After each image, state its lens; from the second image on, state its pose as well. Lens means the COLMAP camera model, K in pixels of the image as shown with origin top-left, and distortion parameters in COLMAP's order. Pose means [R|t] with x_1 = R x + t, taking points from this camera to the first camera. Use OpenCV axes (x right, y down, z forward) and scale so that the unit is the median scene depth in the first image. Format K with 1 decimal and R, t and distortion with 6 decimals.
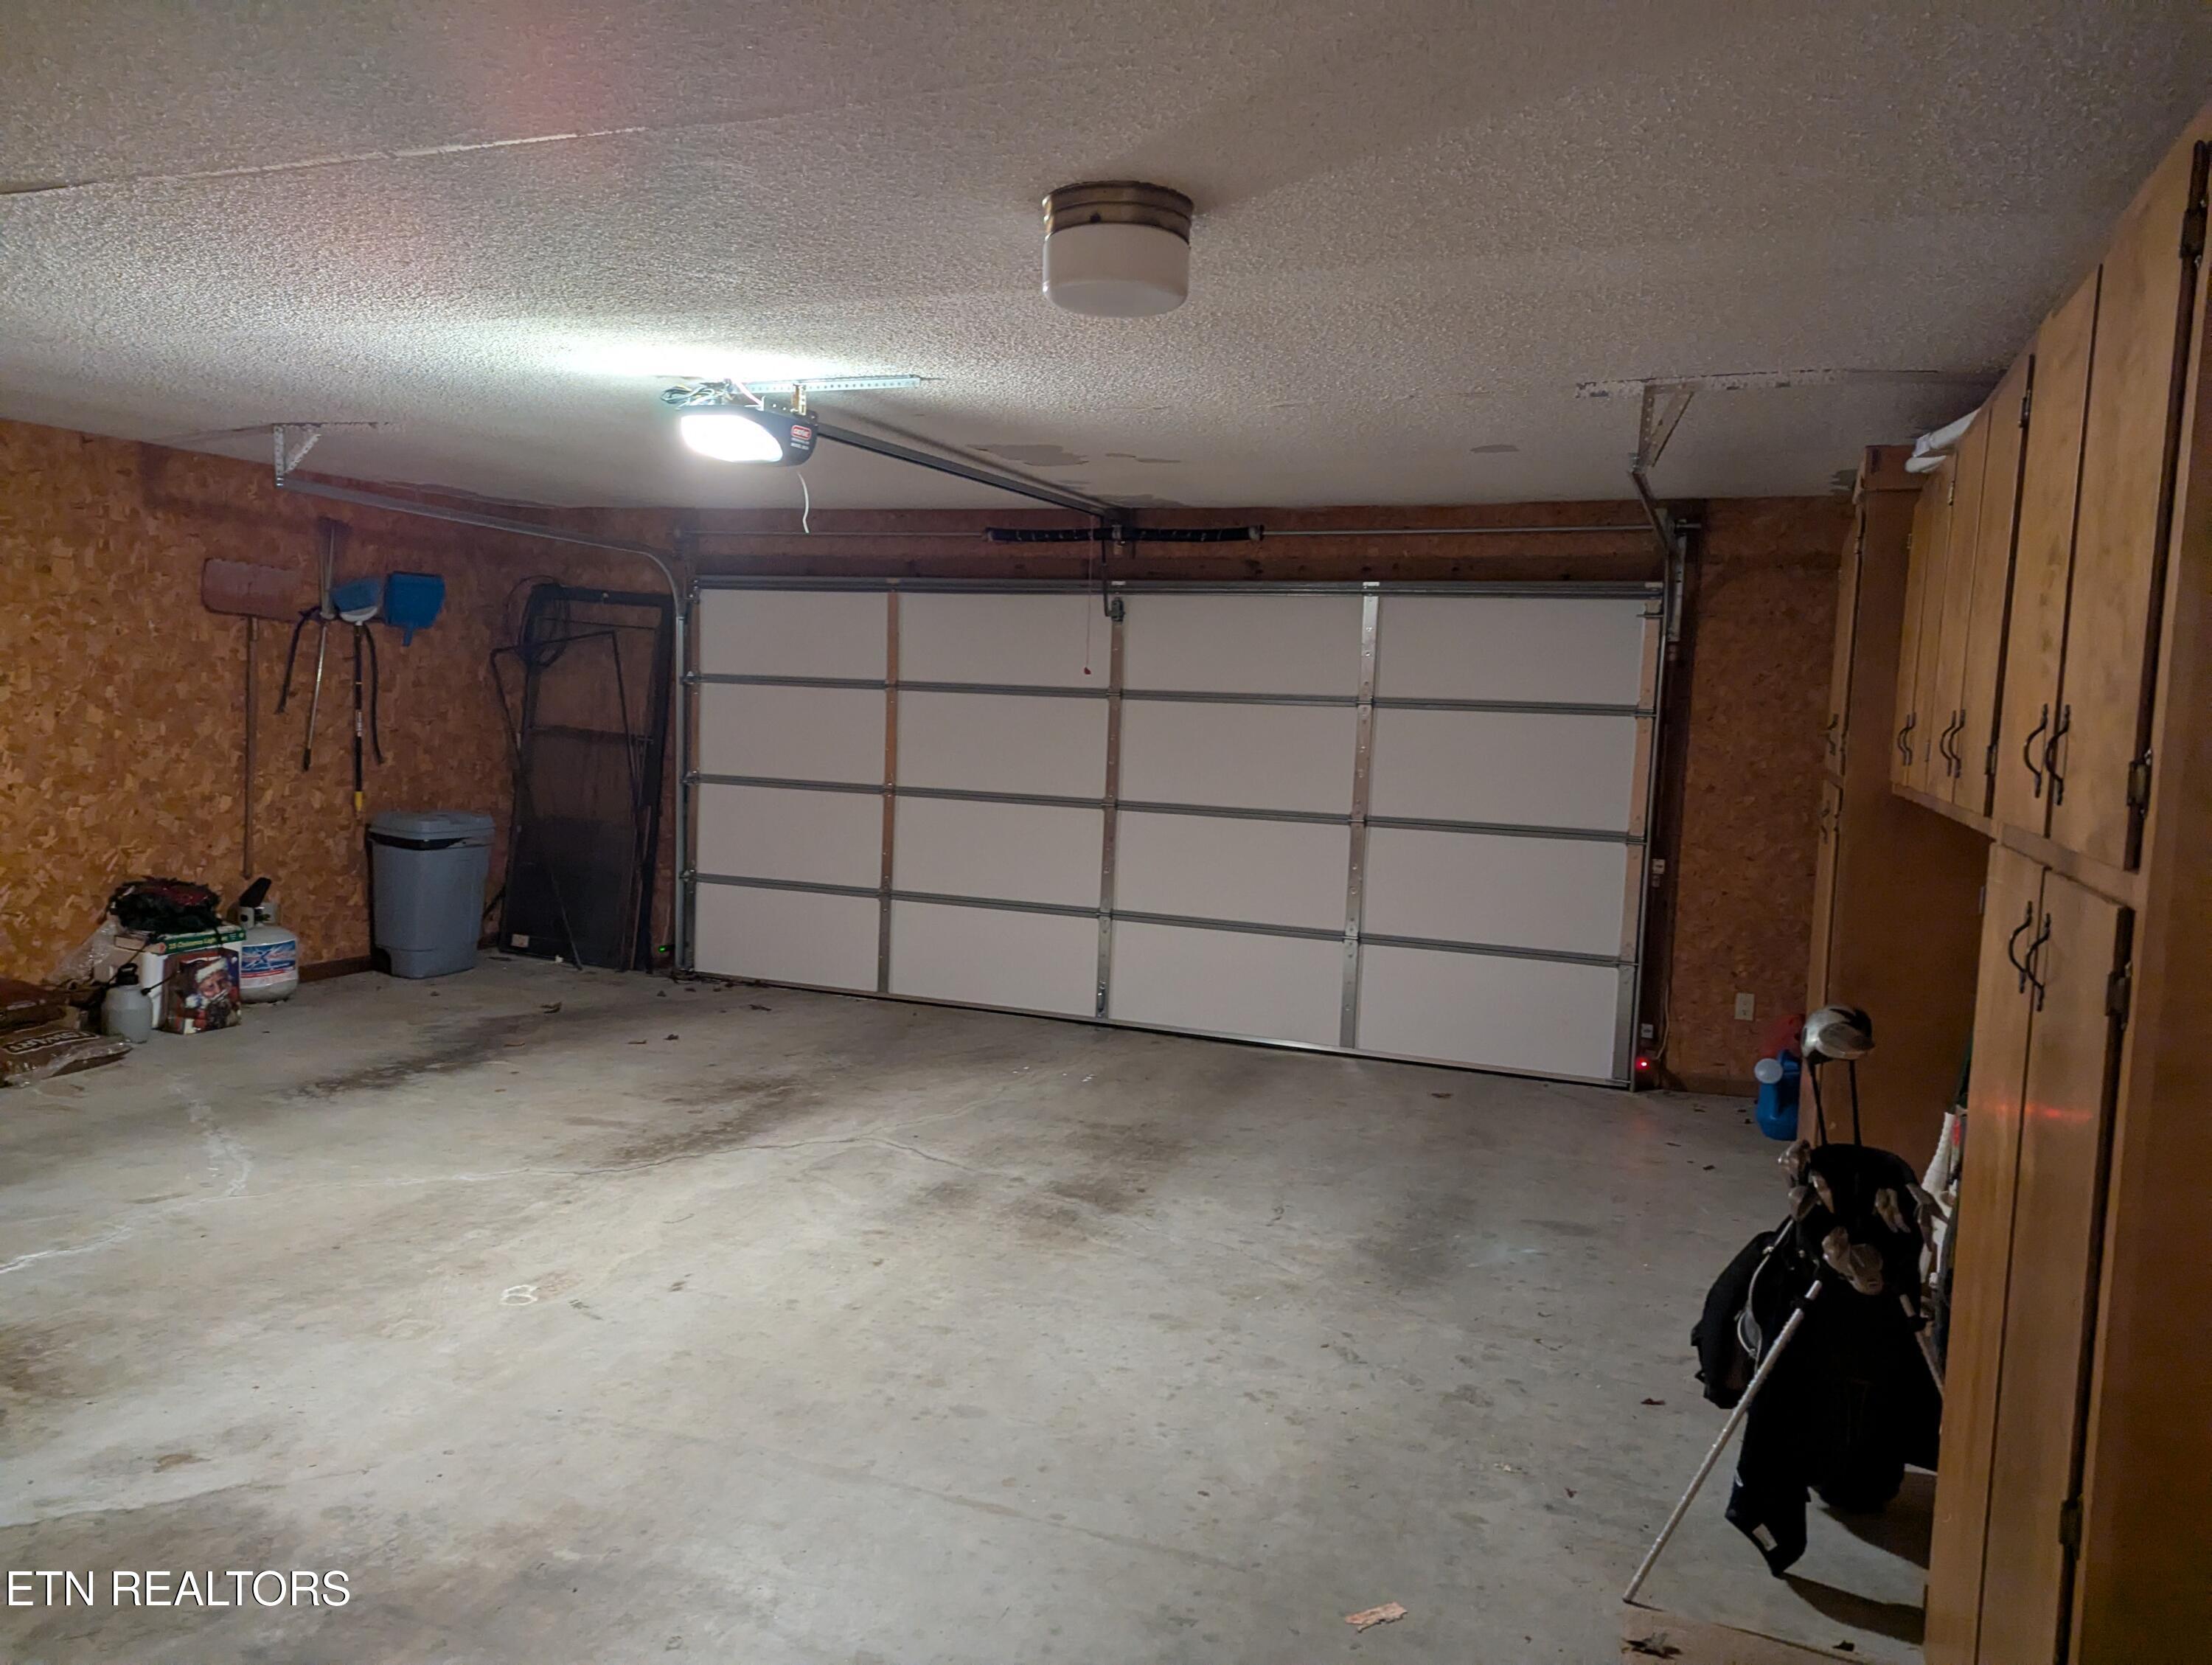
lens RADIAL K [[1539.5, 0, 1108.0], [0, 1539.5, 831.3], [0, 0, 1]] dist [0.074406, -0.061834]
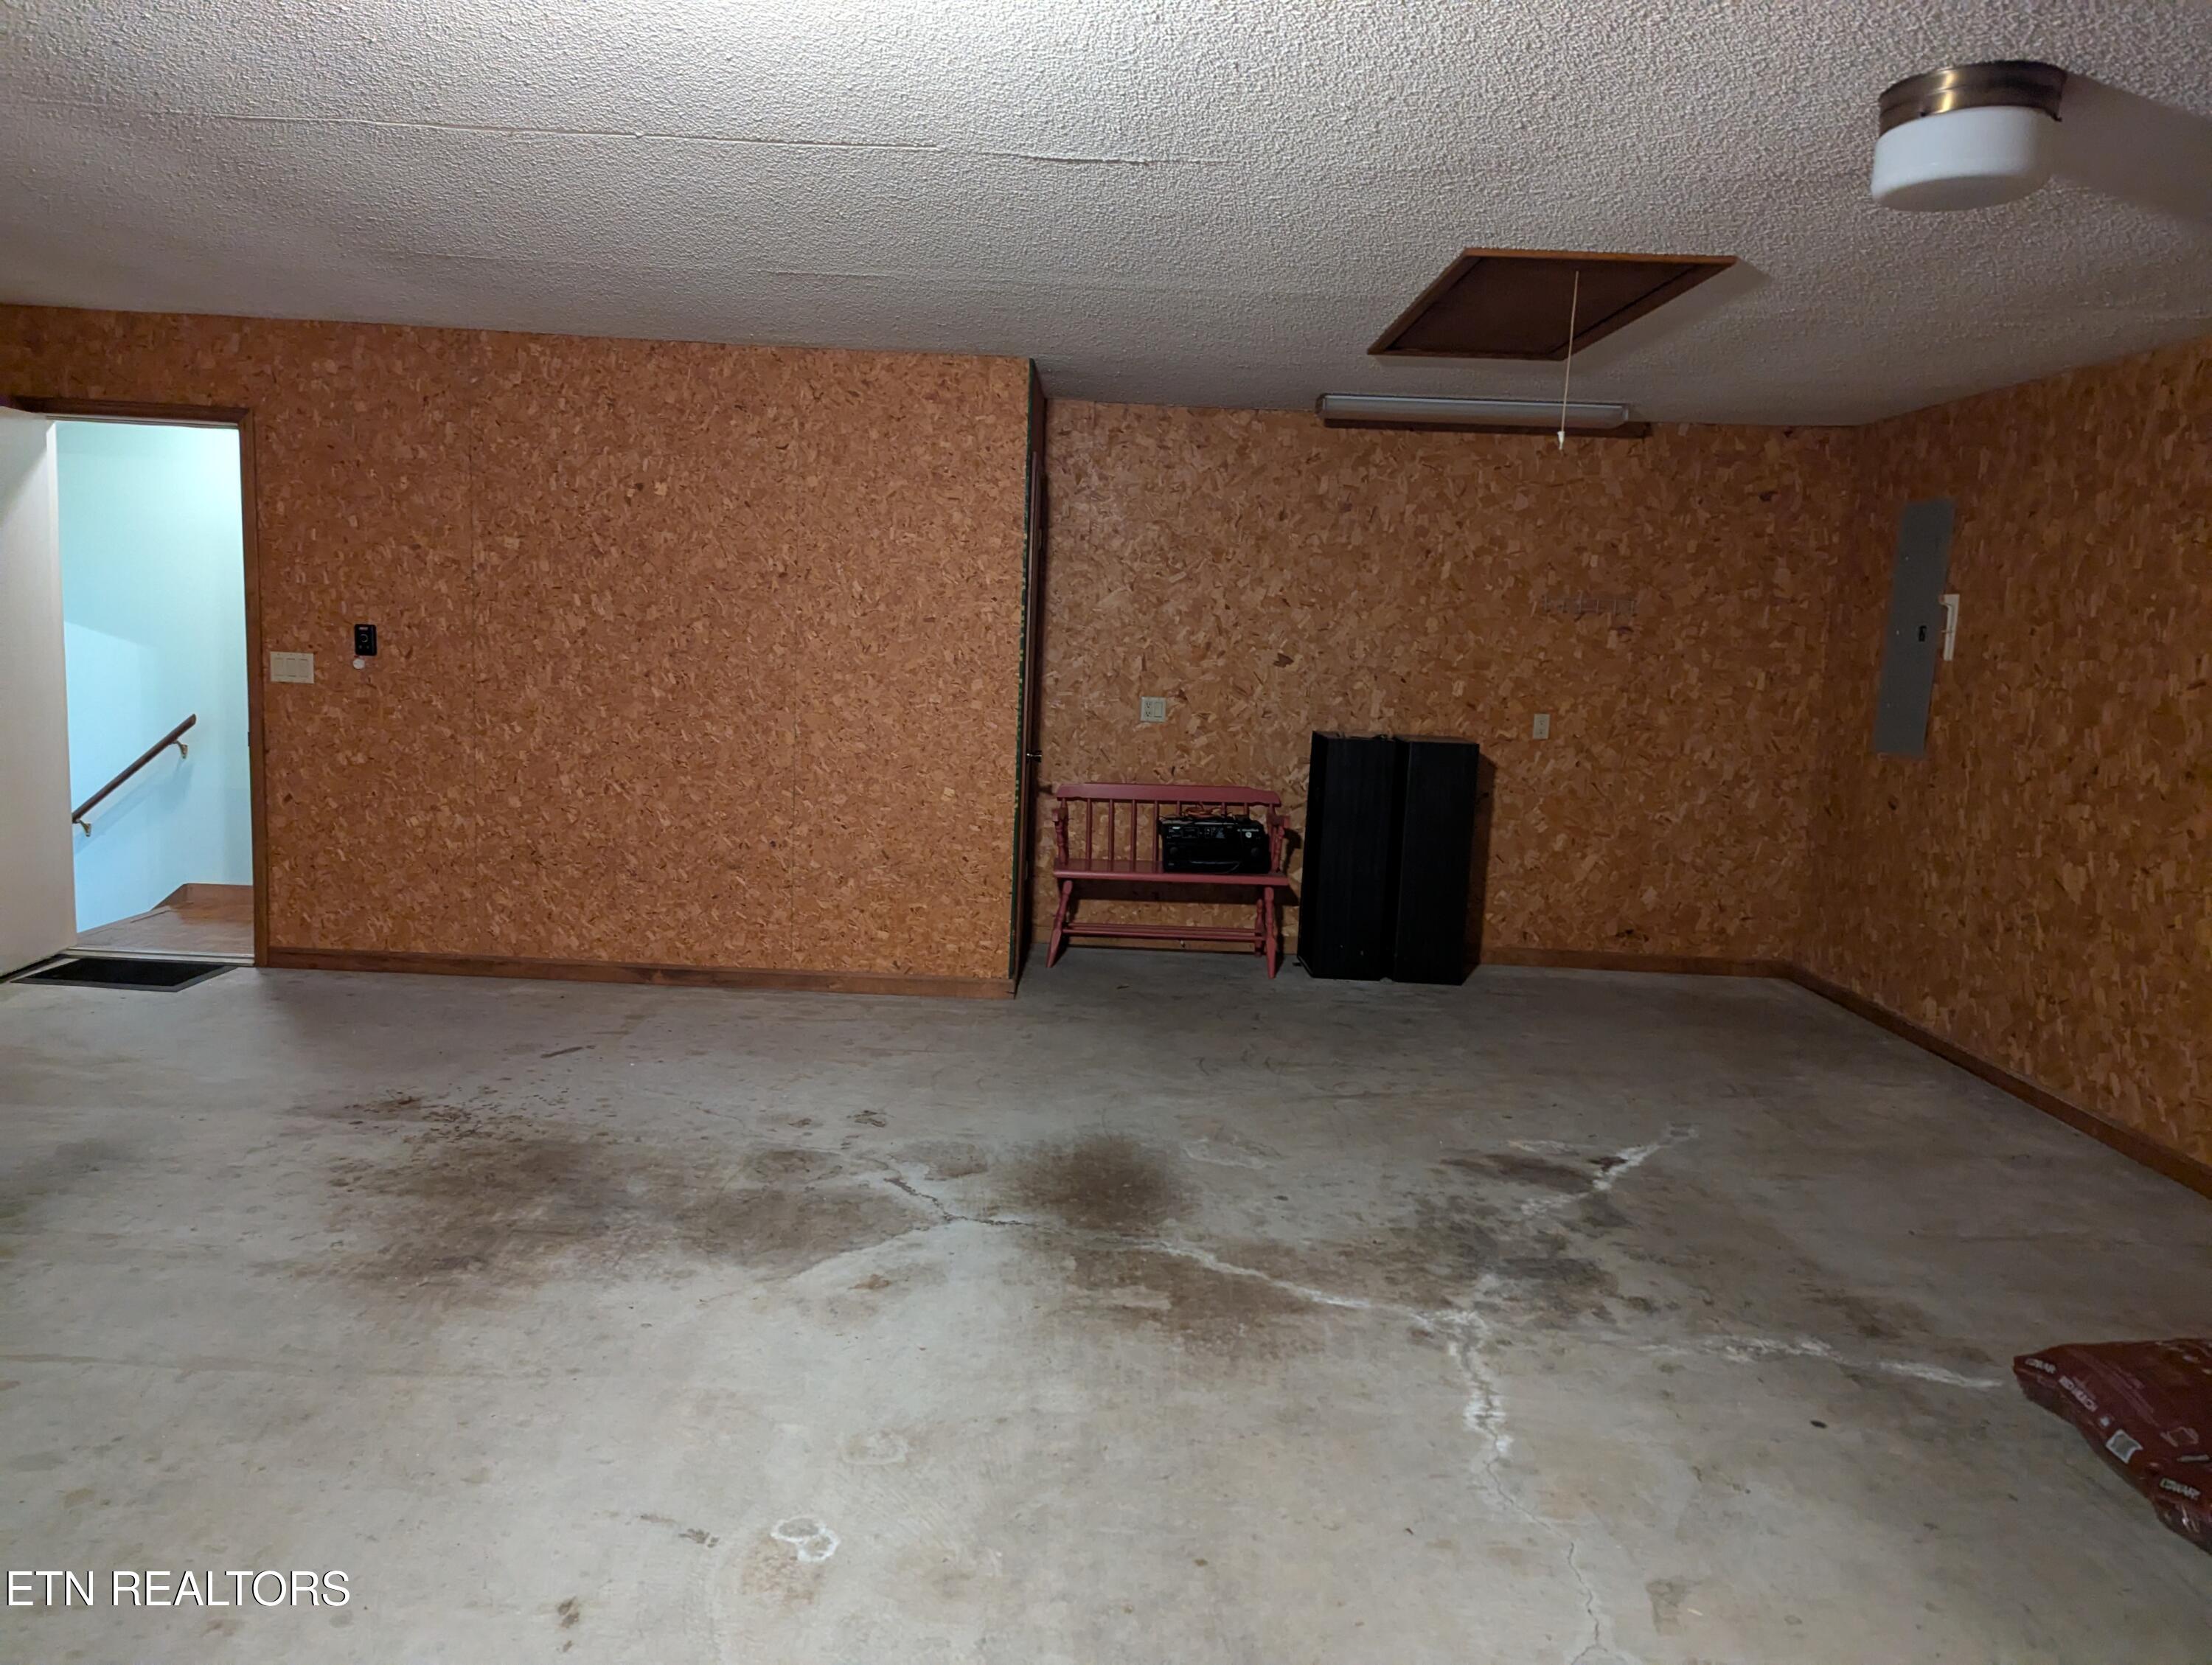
lens RADIAL K [[1539.5, 0, 1095.7], [0, 1539.5, 834.4], [0, 0, 1]] dist [0.074406, -0.061834]
pose [[-0.924880, -0.027896, -0.379234, -0.257675], [-0.113128, 0.972334, 0.204373, -0.149682], [0.363041, 0.231922, -0.902449, 1.729069]]
